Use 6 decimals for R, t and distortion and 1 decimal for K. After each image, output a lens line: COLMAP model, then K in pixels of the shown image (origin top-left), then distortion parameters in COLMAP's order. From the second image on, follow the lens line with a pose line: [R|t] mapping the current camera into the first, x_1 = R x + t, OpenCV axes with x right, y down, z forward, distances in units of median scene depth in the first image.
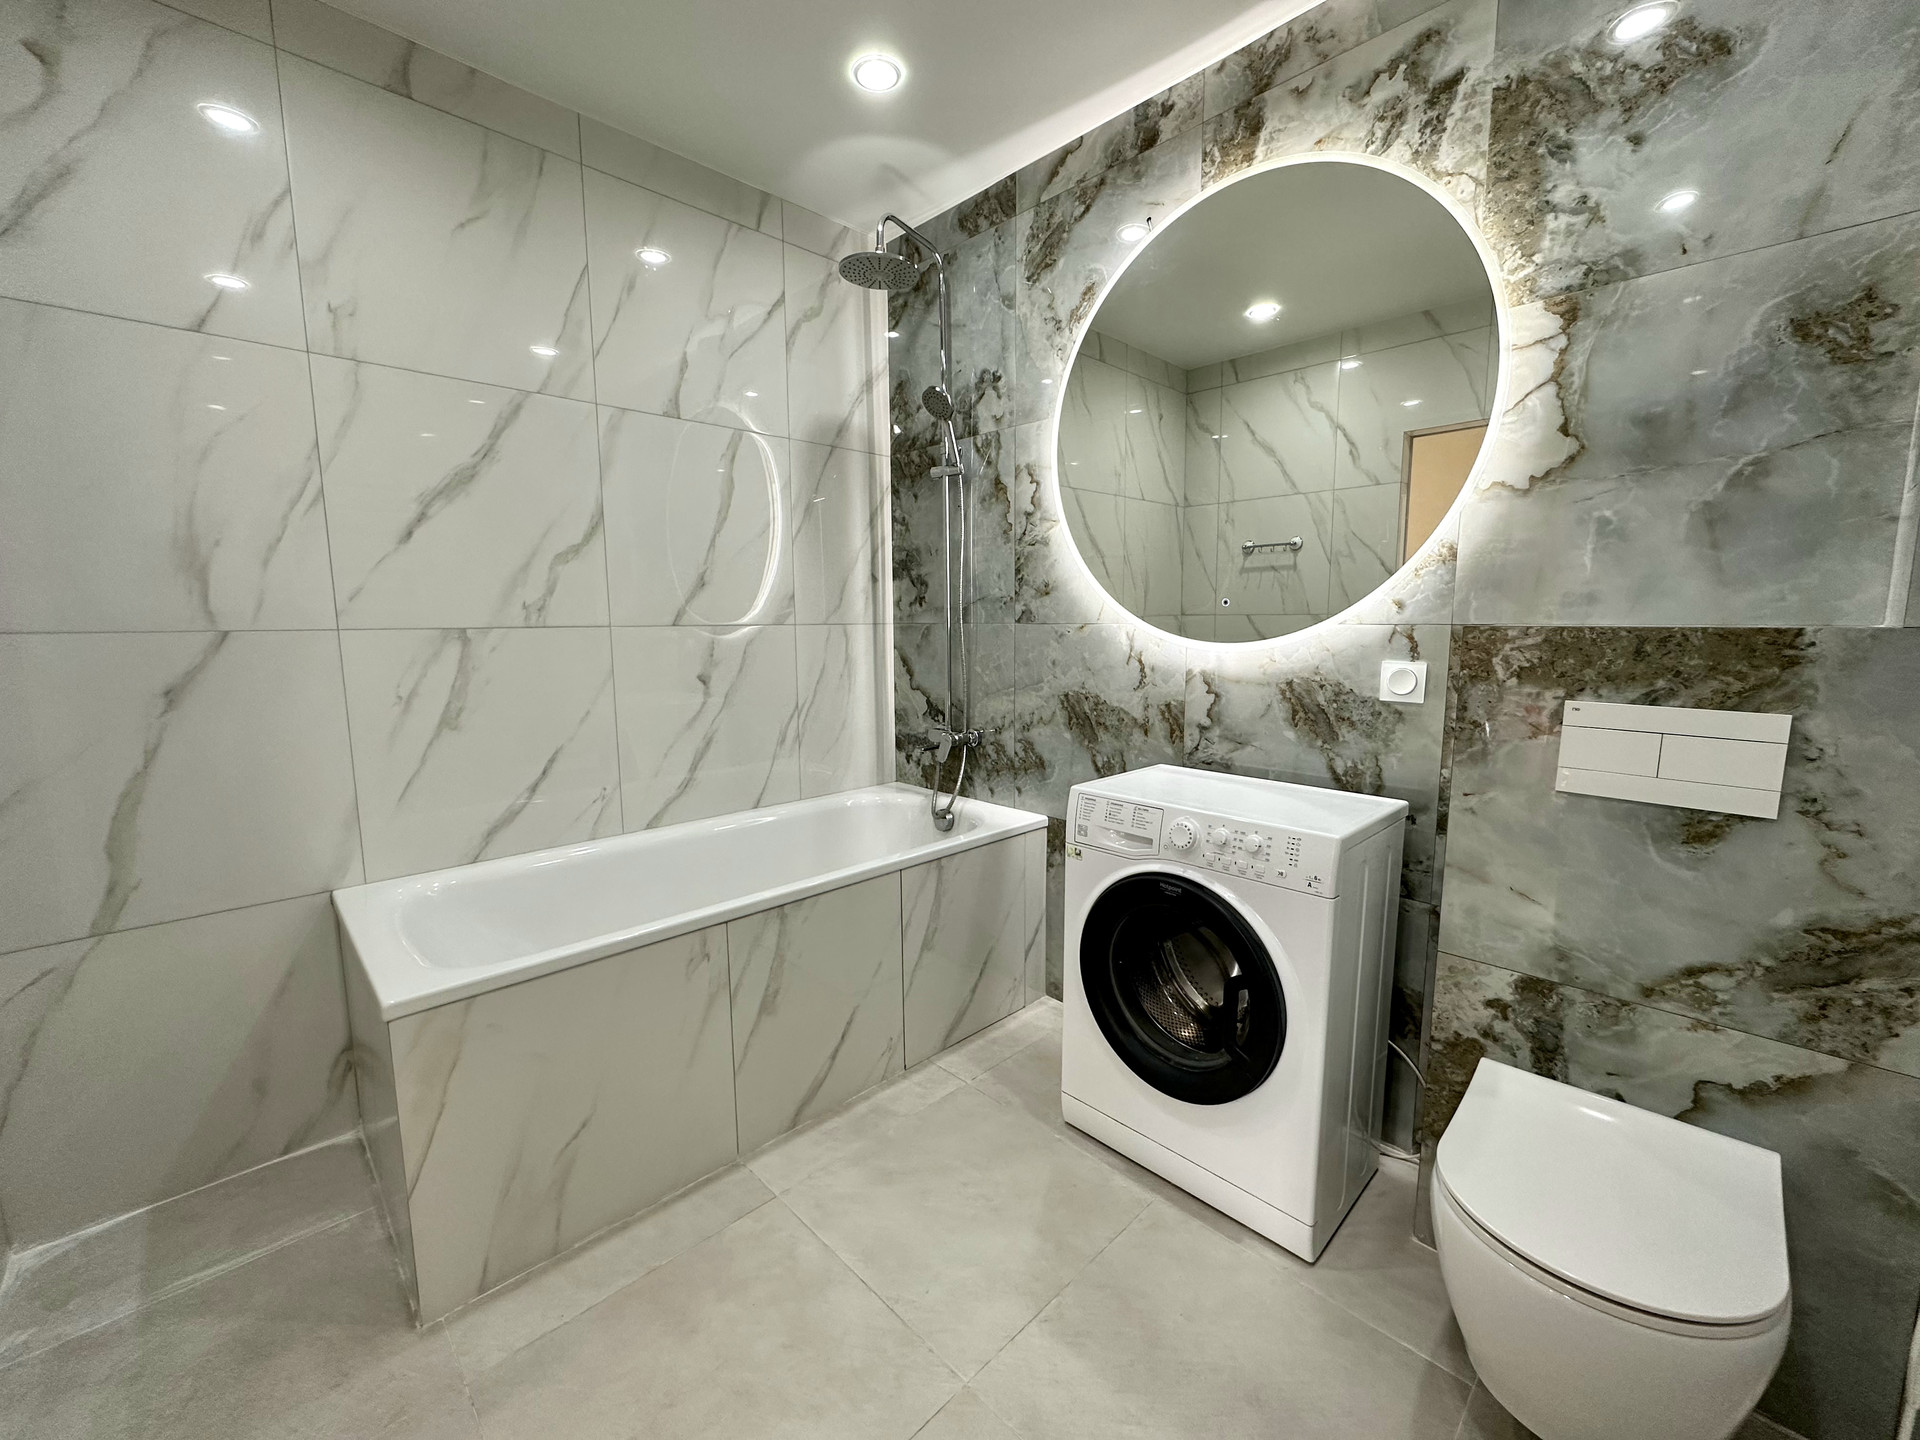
lens RADIAL K [[766.1, 0, 962.8], [0, 766.1, 715.3], [0, 0, 1]] dist [-0.003749, 0.000257]
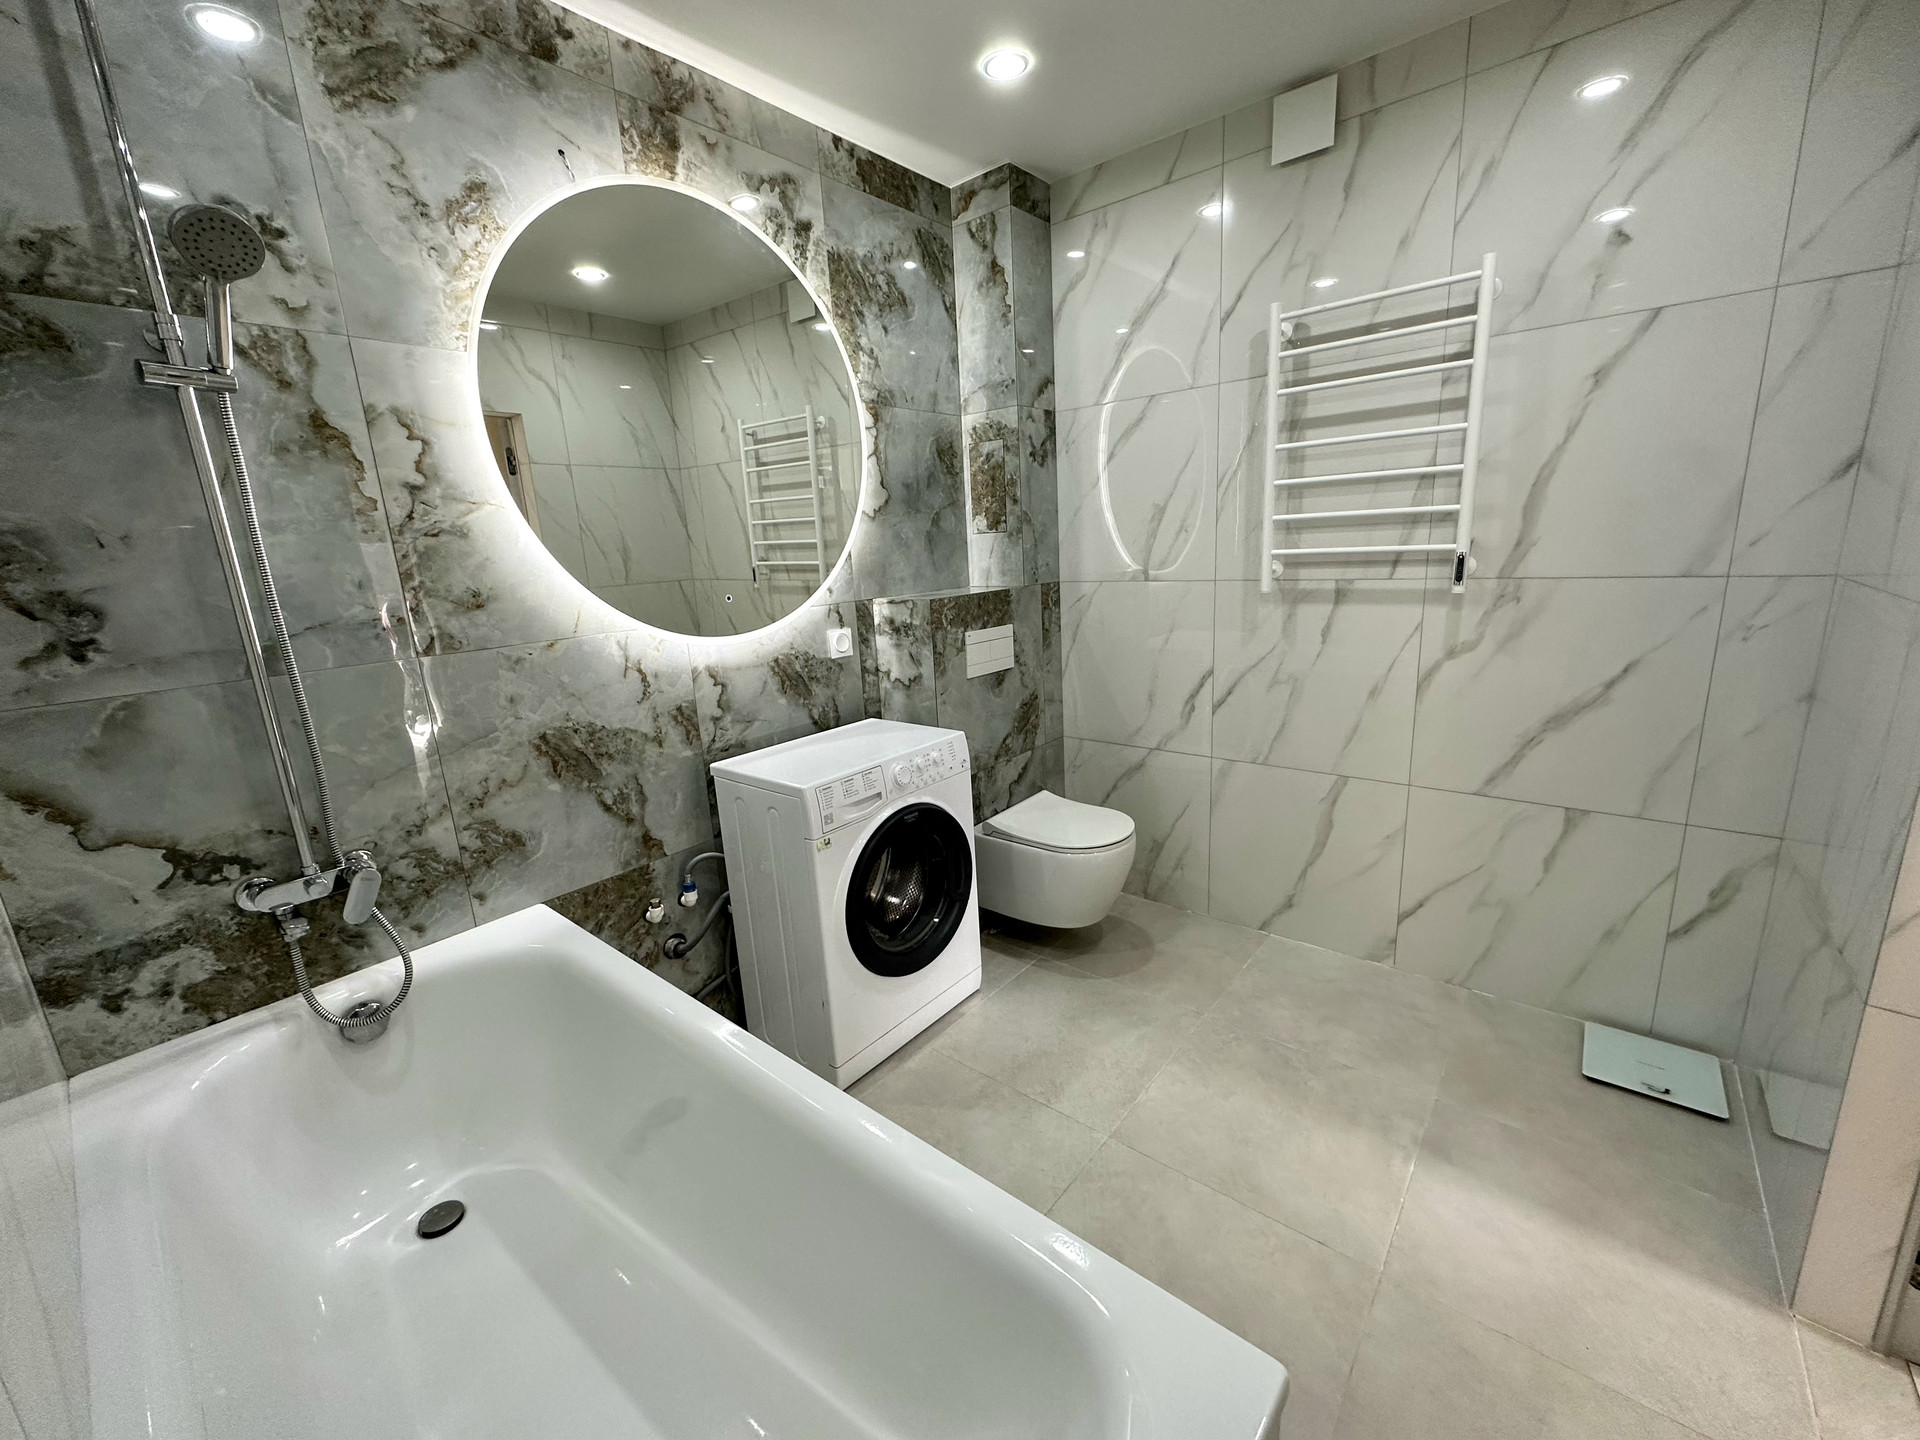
lens RADIAL K [[766.1, 0, 962.8], [0, 766.1, 715.3], [0, 0, 1]] dist [-0.003749, 0.000257]
pose [[-0.098463, -0.214350, 0.971781, -0.735244], [0.177752, 0.957034, 0.229107, -0.168351], [-0.979137, 0.195294, -0.056131, 0.724435]]
